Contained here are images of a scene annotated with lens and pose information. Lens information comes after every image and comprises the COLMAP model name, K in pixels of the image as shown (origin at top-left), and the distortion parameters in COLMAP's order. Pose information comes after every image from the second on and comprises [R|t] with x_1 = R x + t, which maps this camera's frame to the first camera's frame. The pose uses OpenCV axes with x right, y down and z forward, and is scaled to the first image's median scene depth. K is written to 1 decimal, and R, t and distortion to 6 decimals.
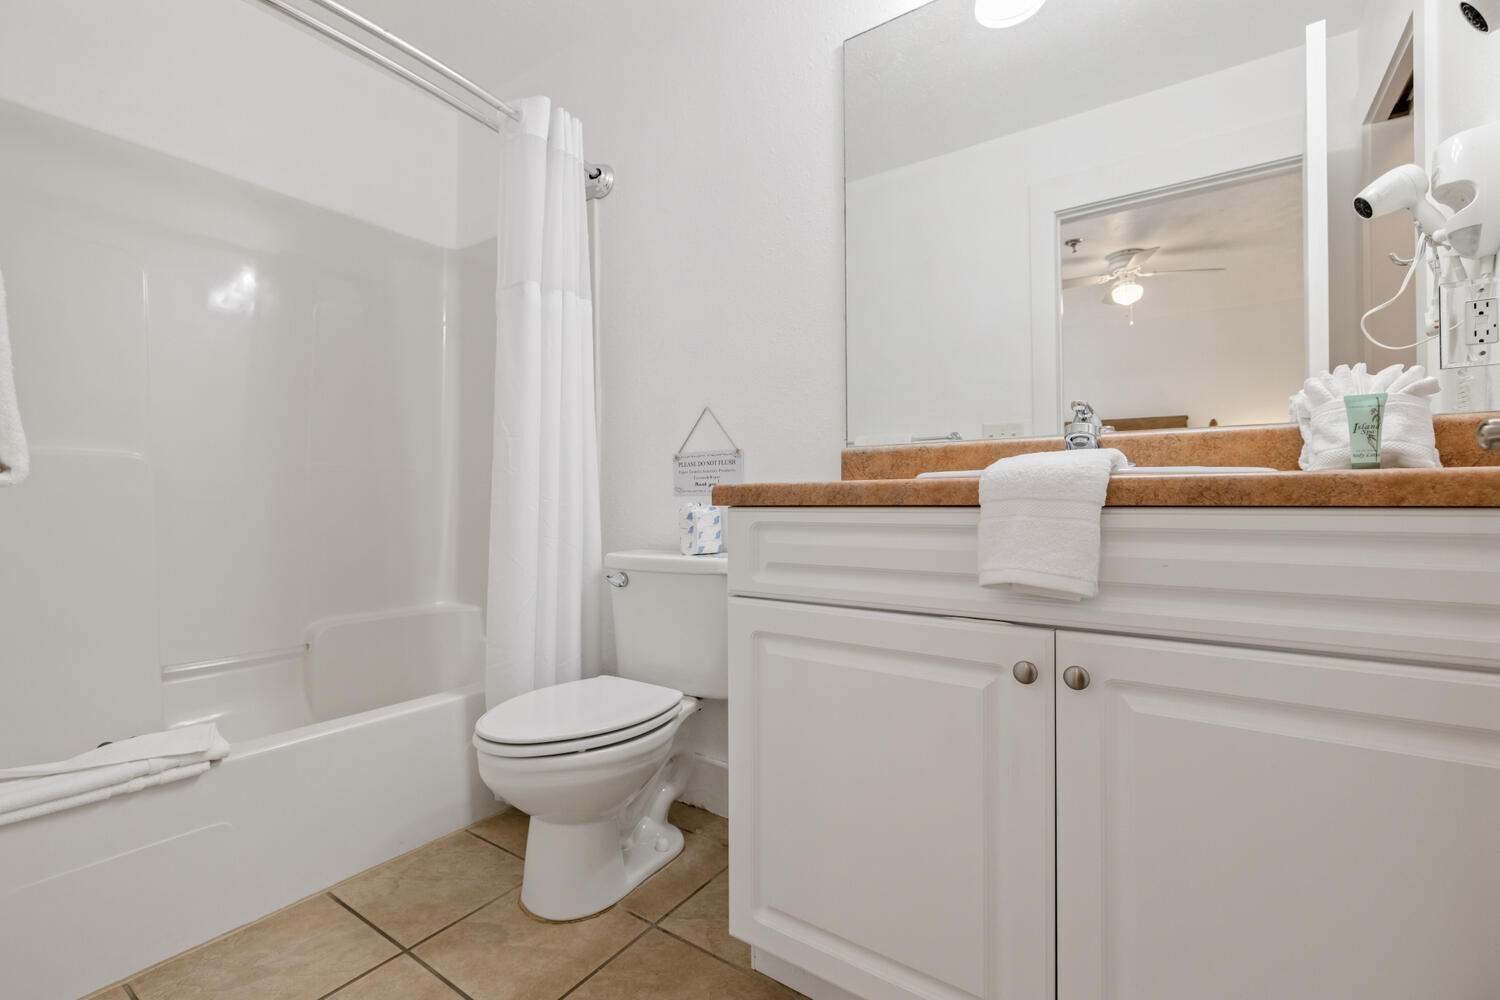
lens RADIAL K [[625.6, 0, 743.7], [0, 625.6, 501.1], [0, 0, 1]] dist [-0.000565, -0.000447]
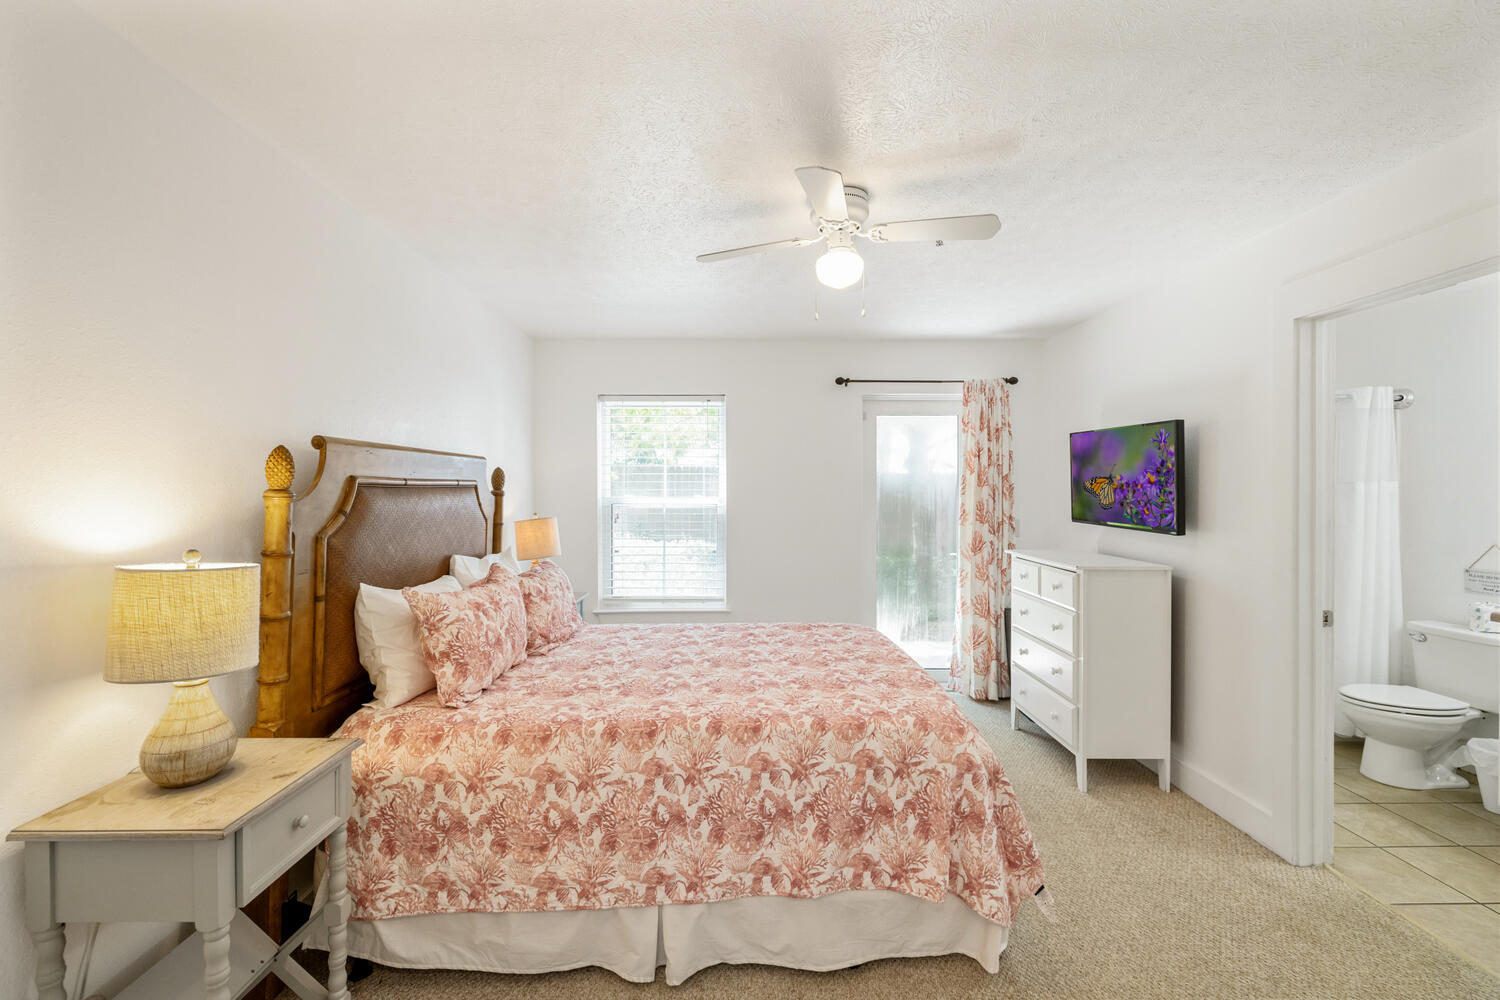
lens RADIAL K [[625.6, 0, 743.7], [0, 625.6, 501.1], [0, 0, 1]] dist [-0.000565, -0.000447]
pose [[0.571980, 0.013518, -0.820156, 0.176507], [0.003756, 0.999811, 0.019098, -0.334355], [0.820259, -0.014004, 0.571821, -1.767177]]
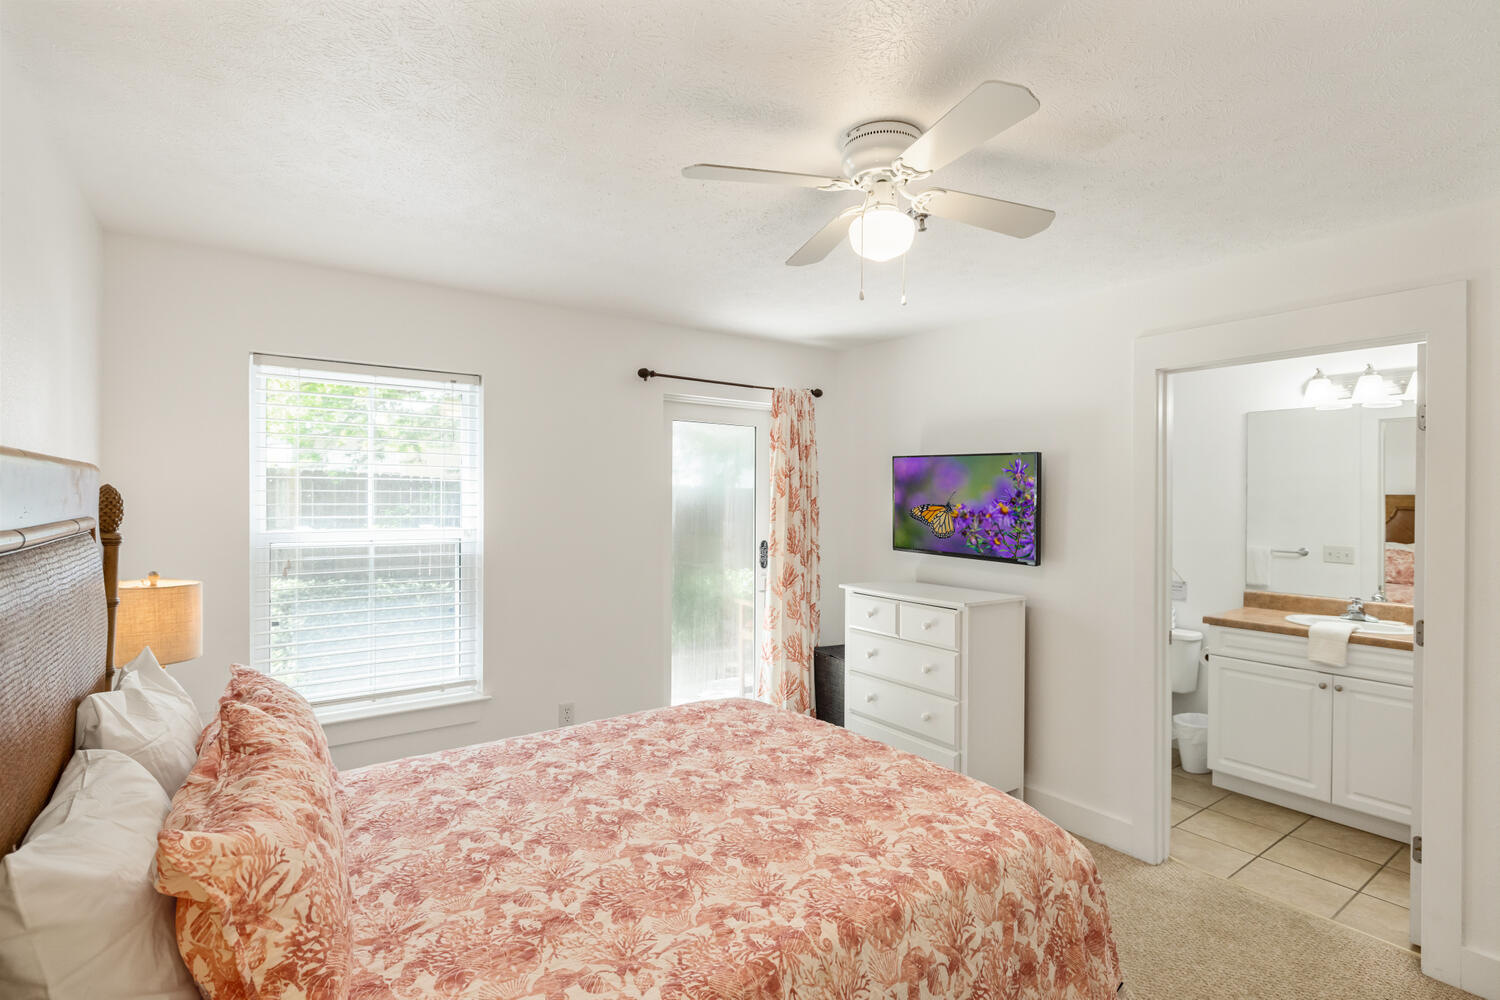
lens RADIAL K [[718.0, 0, 755.4], [0, 718.0, 505.3], [0, 0, 1]] dist [-0.001896, -0.000193]
pose [[0.940041, 0.008847, -0.340947, -0.599512], [-0.004746, 0.999906, 0.012860, -0.393638], [0.341029, -0.010470, 0.939994, -1.953336]]
